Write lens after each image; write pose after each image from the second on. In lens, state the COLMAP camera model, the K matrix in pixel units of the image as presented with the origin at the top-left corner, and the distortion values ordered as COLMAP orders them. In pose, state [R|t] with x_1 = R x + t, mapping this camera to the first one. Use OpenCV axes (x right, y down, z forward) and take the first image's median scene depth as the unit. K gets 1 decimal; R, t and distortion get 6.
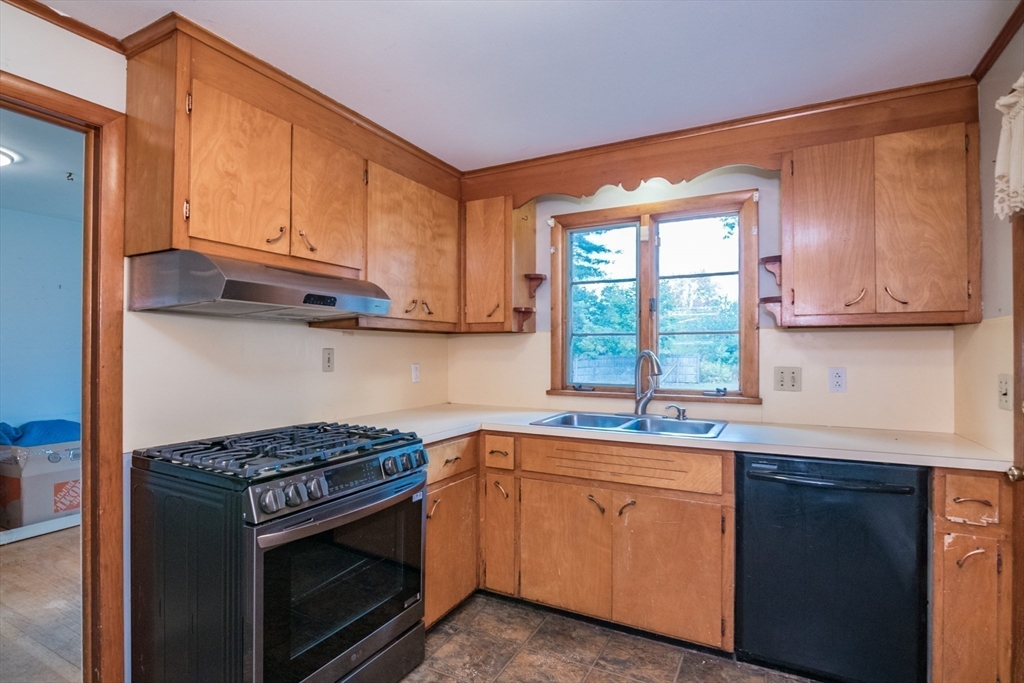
lens RADIAL K [[506.4, 0, 512.0], [0, 506.4, 341.5], [0, 0, 1]] dist [-0.018736, -0.000021]
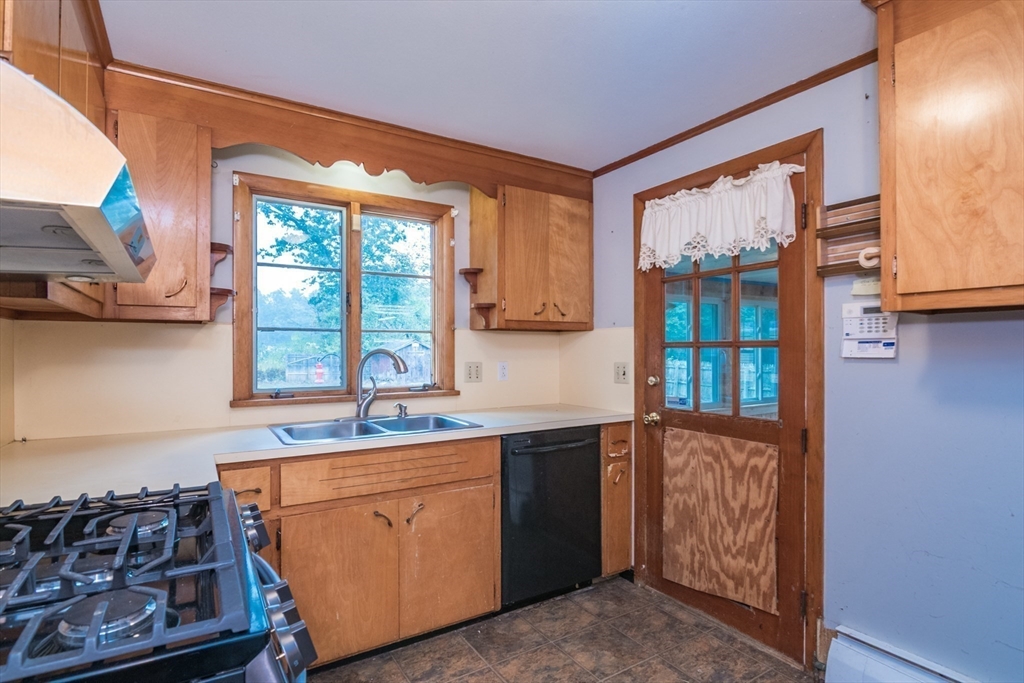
lens RADIAL K [[509.8, 0, 491.8], [0, 509.8, 348.9], [0, 0, 1]] dist [-0.000601, -0.000956]
pose [[0.515886, -0.000661, 0.856657, -0.506650], [-0.012082, 0.999895, 0.008047, 0.009170], [-0.856572, -0.014502, 0.515823, 0.368535]]
